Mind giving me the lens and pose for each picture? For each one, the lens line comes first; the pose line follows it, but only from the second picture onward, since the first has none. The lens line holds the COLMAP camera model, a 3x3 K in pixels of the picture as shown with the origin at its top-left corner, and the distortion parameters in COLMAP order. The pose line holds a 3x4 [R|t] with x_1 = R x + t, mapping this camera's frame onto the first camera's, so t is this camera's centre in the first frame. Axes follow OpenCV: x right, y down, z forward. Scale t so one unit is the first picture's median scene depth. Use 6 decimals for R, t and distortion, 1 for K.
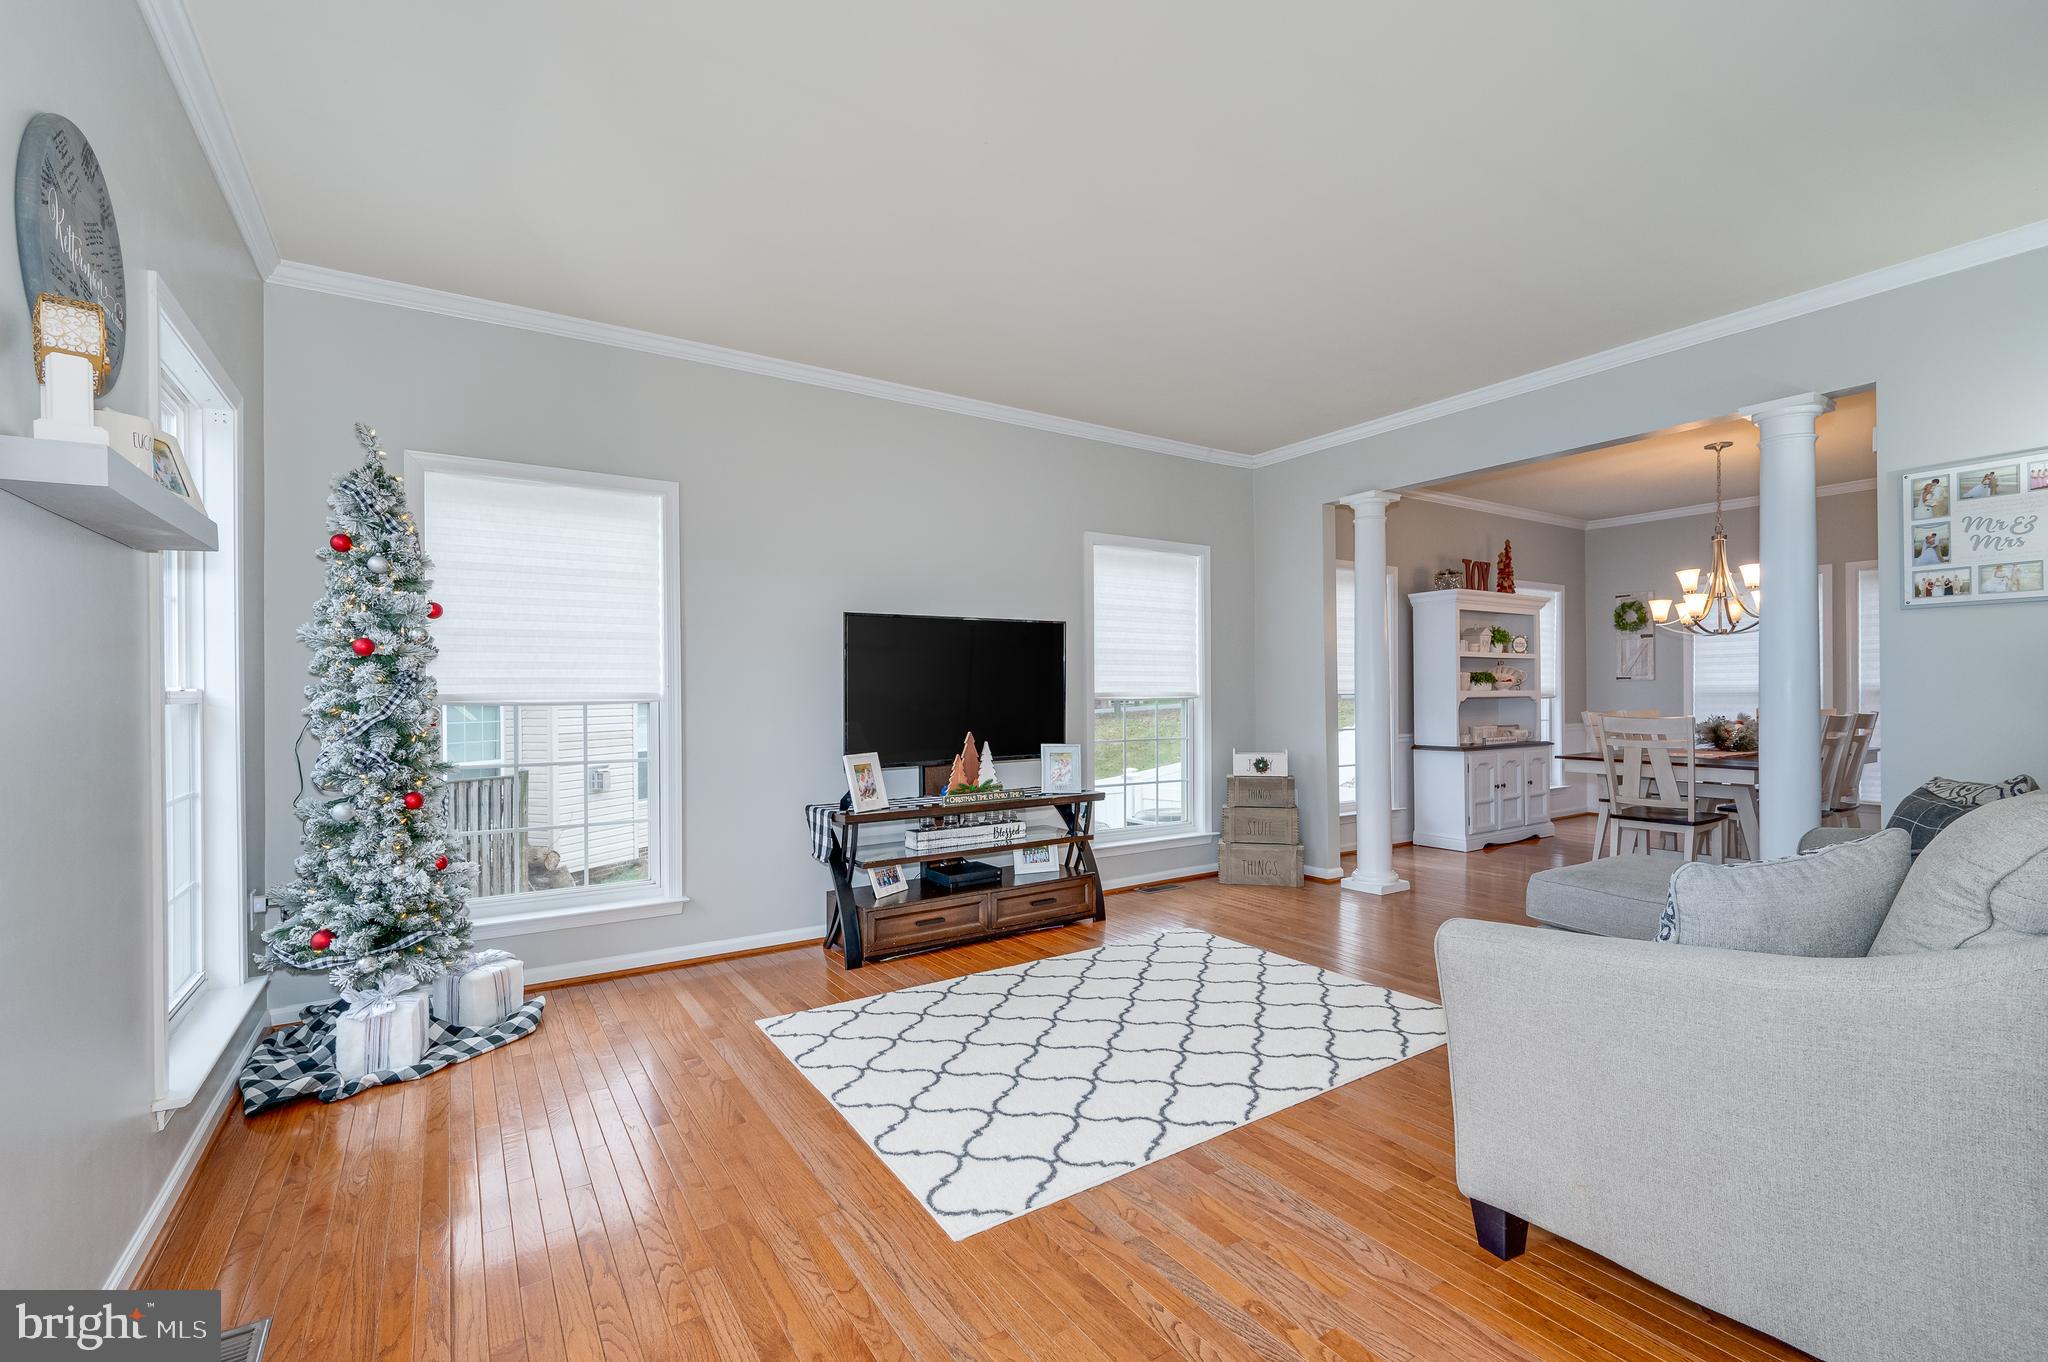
lens RADIAL K [[895.9, 0, 1036.3], [0, 895.9, 690.8], [0, 0, 1]] dist [-0.002697, 0.001340]
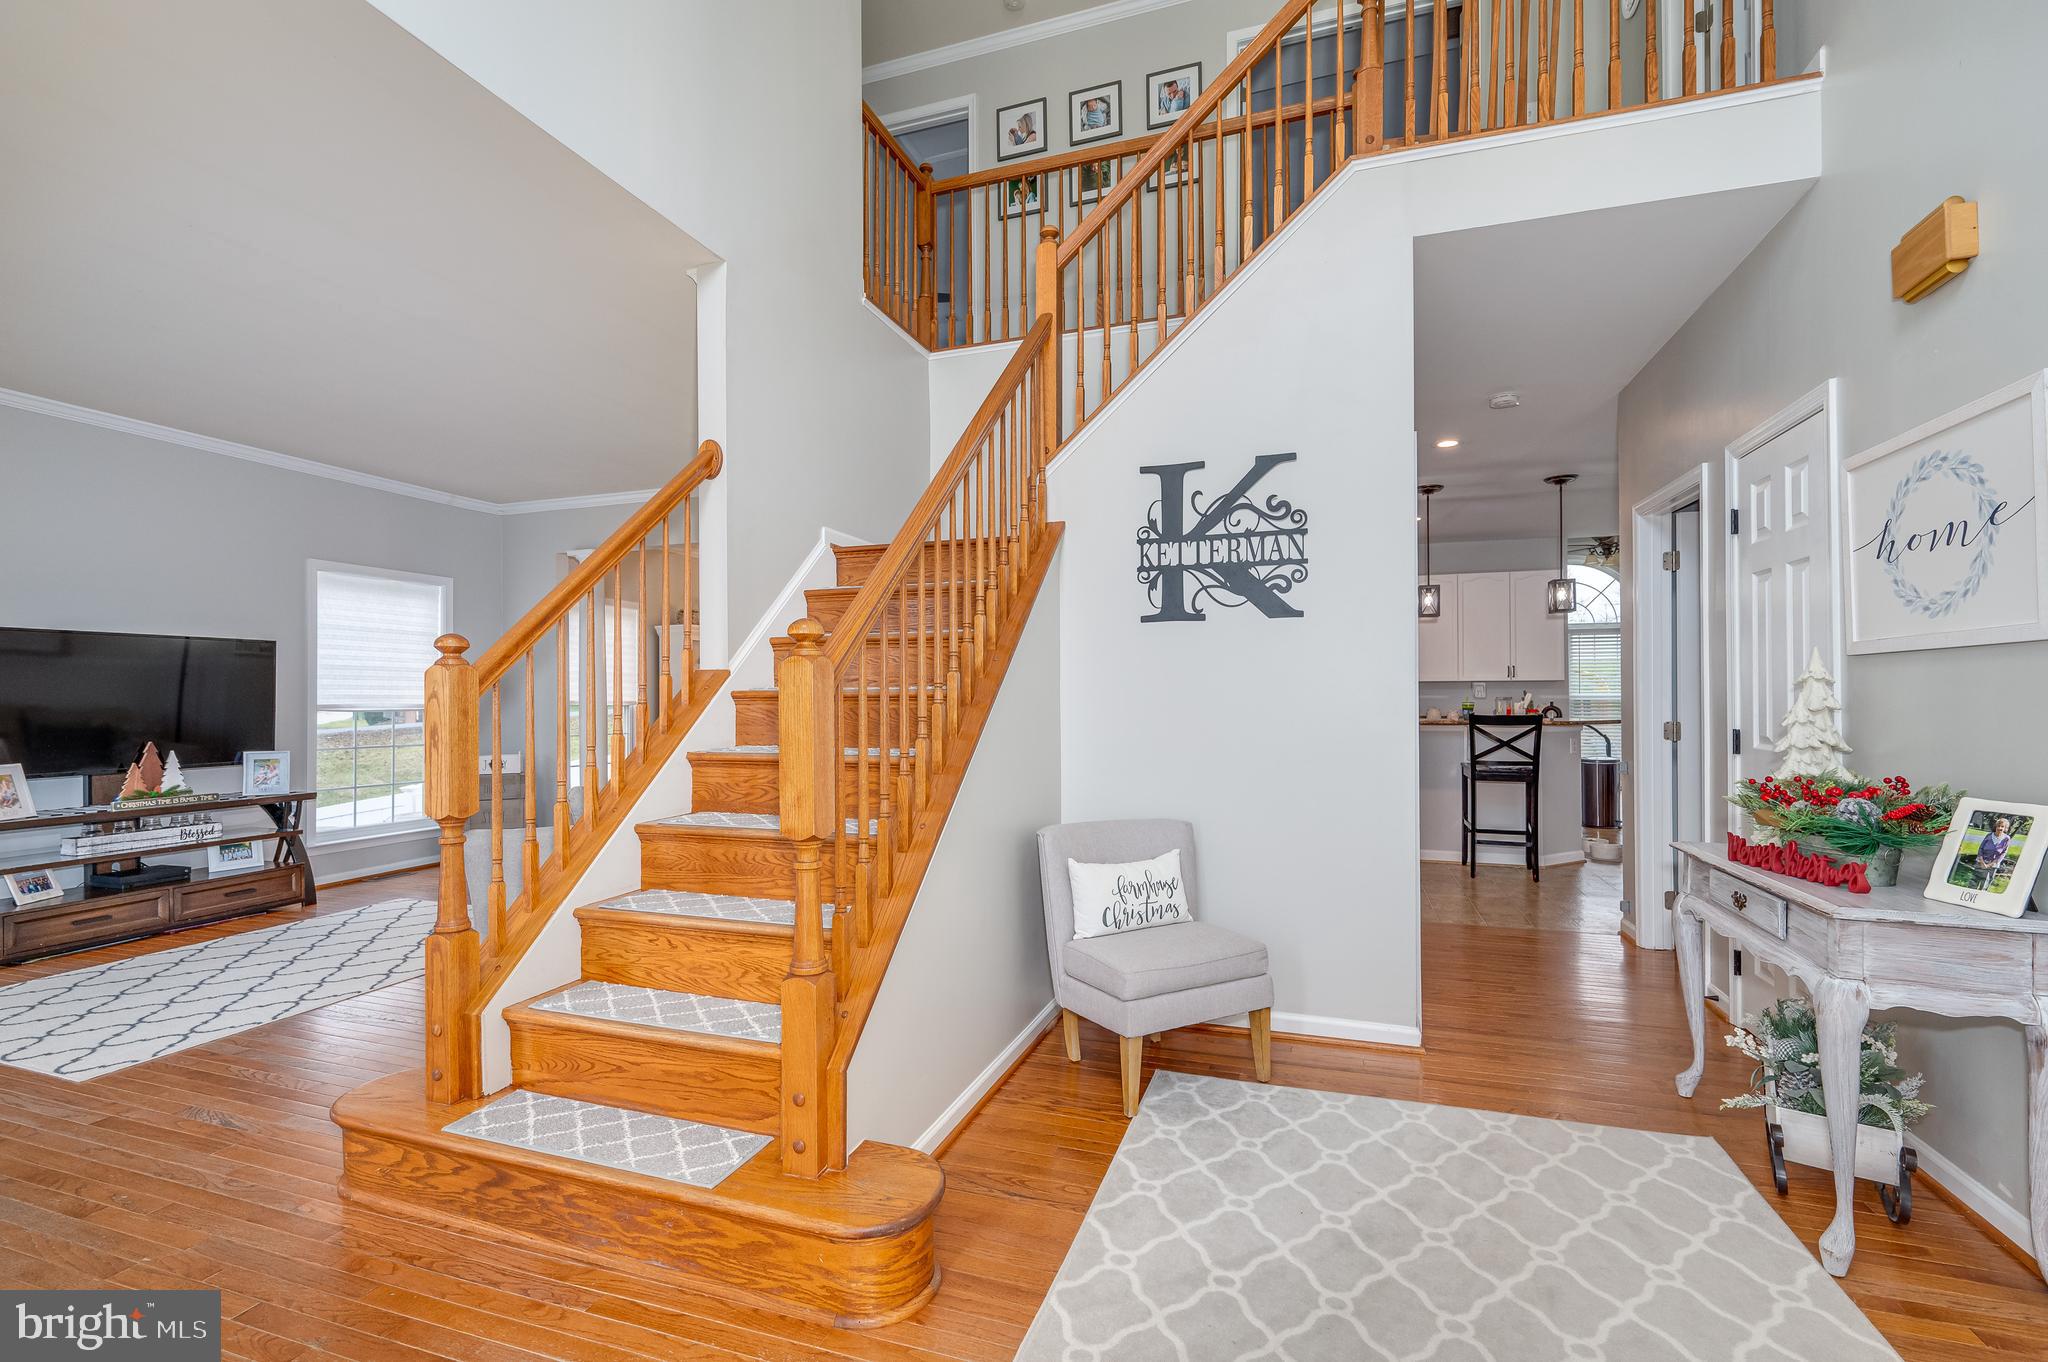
lens RADIAL K [[895.9, 0, 1031.4], [0, 895.9, 689.7], [0, 0, 1]] dist [-0.002697, 0.001340]
pose [[0.793724, 0.008958, 0.608212, 0.104342], [-0.000093, 0.999893, -0.014606, -0.000342], [-0.608278, 0.011537, 0.793640, -0.461895]]
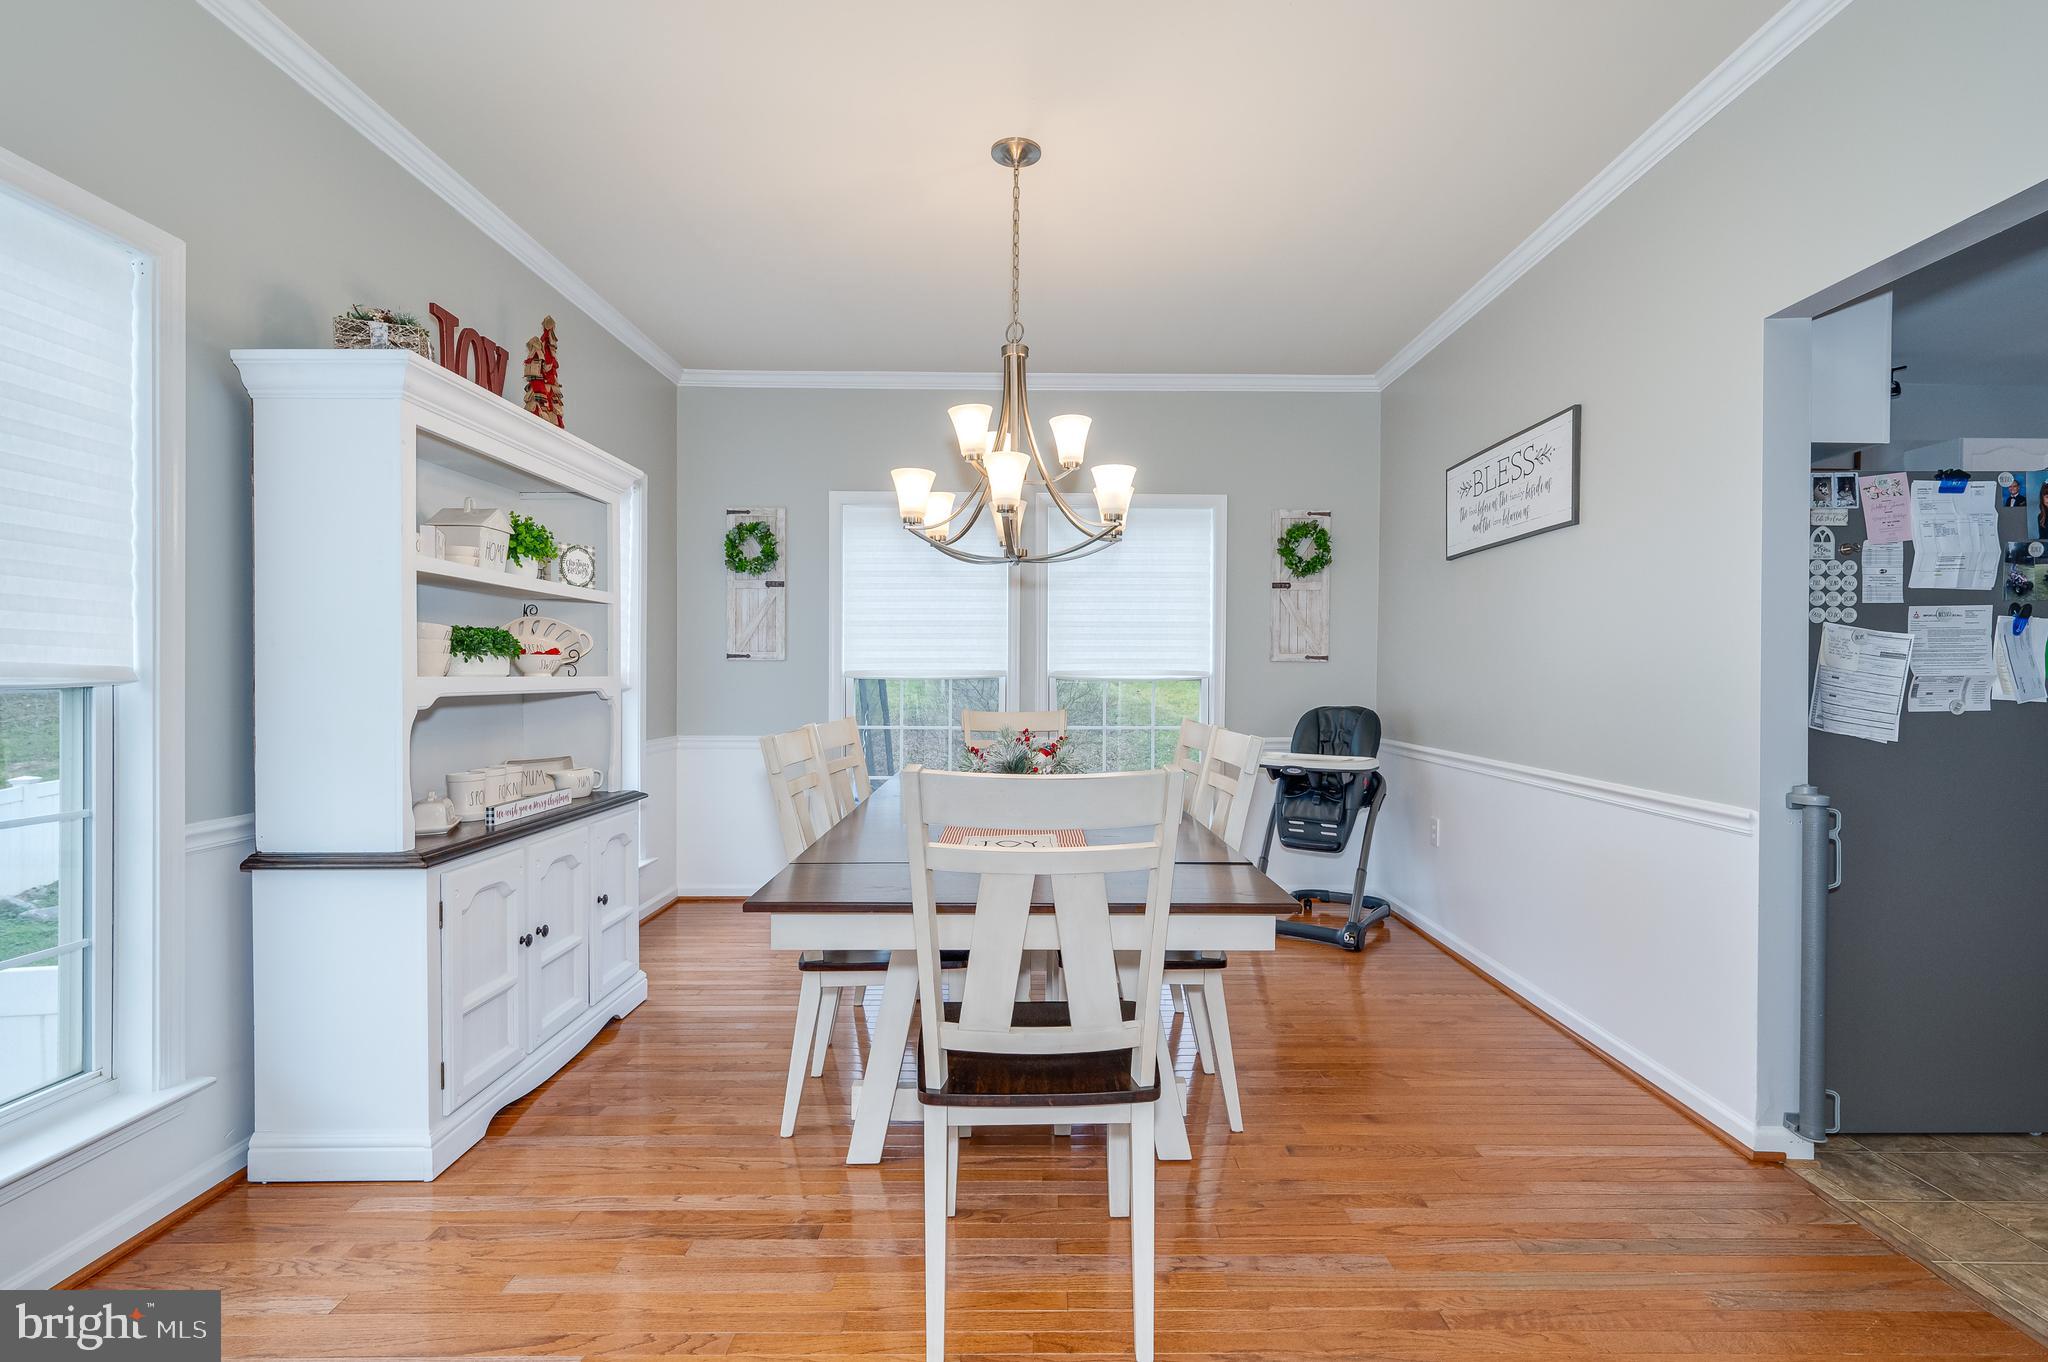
lens RADIAL K [[963.3, 0, 1035.9], [0, 963.3, 687.2], [0, 0, 1]] dist [-0.004506, -0.001066]
pose [[0.548242, 0.000642, 0.836320, 0.437432], [-0.011141, 0.999917, 0.006536, -0.001085], [-0.836246, -0.012901, 0.548203, 0.890612]]
